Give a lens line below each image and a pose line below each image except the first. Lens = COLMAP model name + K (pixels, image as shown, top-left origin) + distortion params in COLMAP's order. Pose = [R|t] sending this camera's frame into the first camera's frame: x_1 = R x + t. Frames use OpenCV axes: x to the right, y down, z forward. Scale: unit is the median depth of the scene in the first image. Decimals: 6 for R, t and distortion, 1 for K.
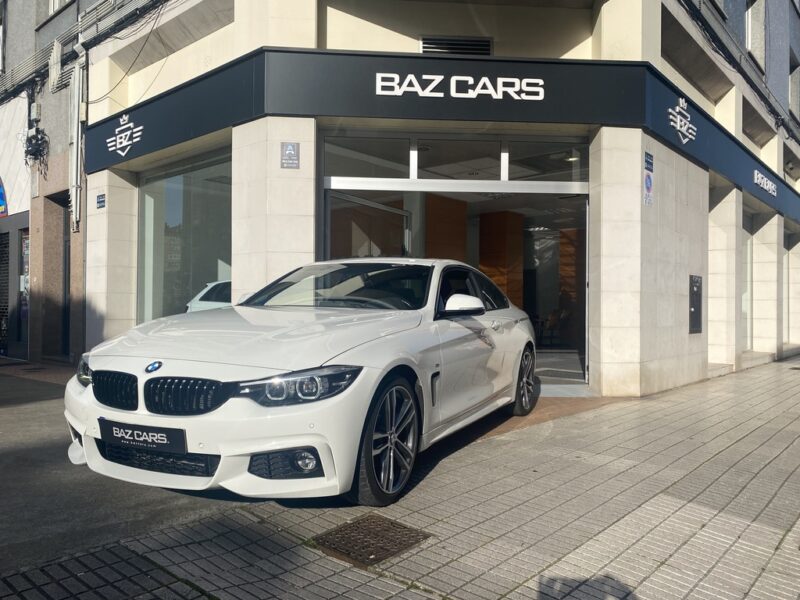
lens RADIAL K [[608.9, 0, 399.9], [0, 608.9, 302.2], [0, 0, 1]] dist [0.018057, -0.016794]
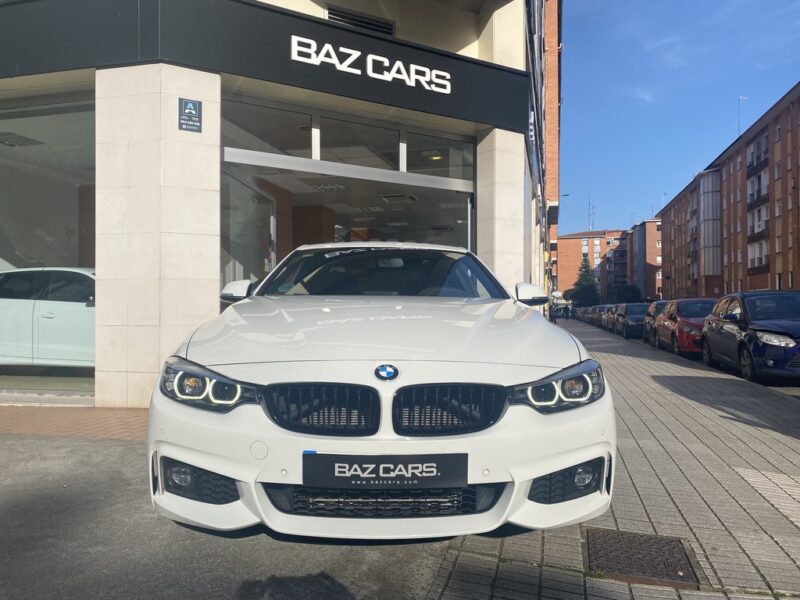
lens RADIAL K [[608.9, 0, 399.5], [0, 608.9, 297.9], [0, 0, 1]] dist [0.018057, -0.016794]
pose [[0.894263, -0.001239, 0.447541, -0.293848], [0.003899, 0.999980, -0.005022, 0.008771], [-0.447525, 0.006236, 0.894249, 0.144691]]
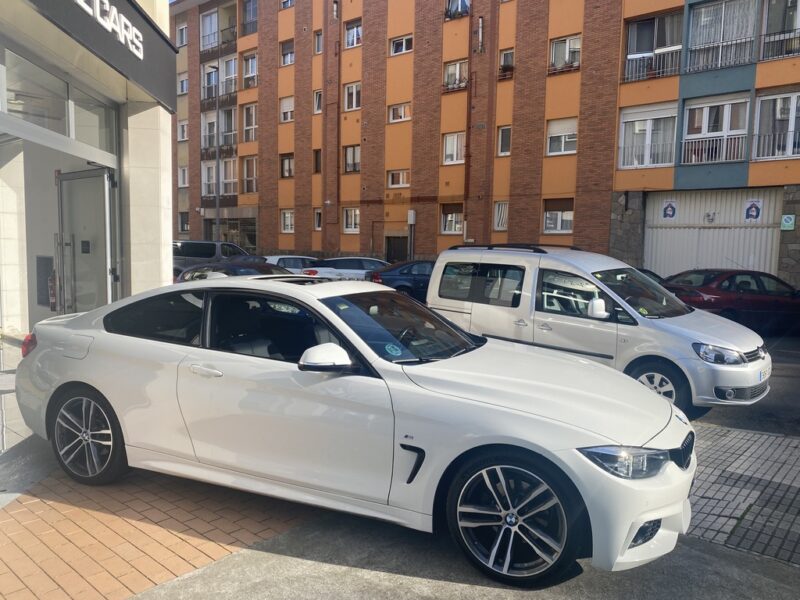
lens RADIAL K [[608.9, 0, 402.7], [0, 608.9, 302.8], [0, 0, 1]] dist [0.018057, -0.016794]
pose [[-0.008959, -0.098826, 0.995064, -0.653882], [-0.031965, 0.994624, 0.098494, -0.093686], [-0.999449, -0.030925, -0.012069, 0.651479]]
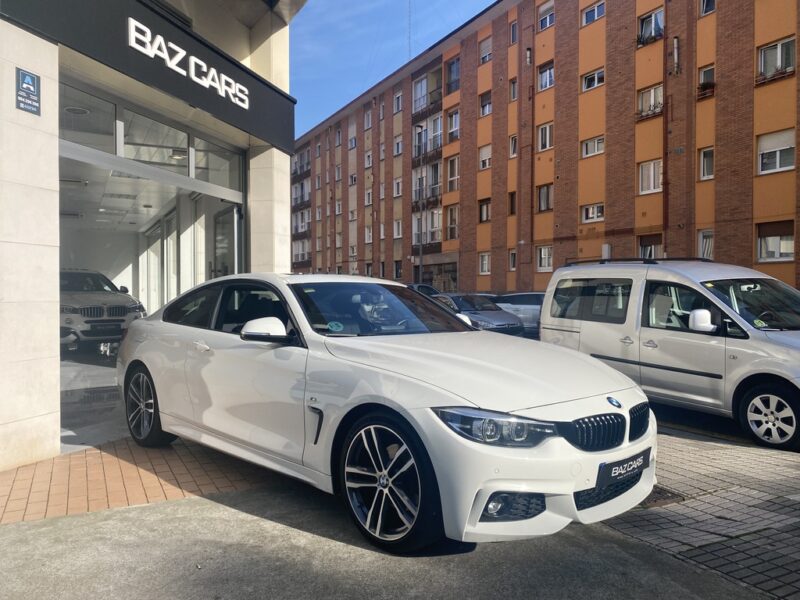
lens RADIAL K [[608.9, 0, 402.0], [0, 608.9, 299.5], [0, 0, 1]] dist [0.018057, -0.016794]
pose [[0.358468, -0.016021, 0.933404, -0.636914], [-0.007657, 0.999769, 0.020101, -0.038923], [-0.933511, -0.014353, 0.358263, 0.399473]]
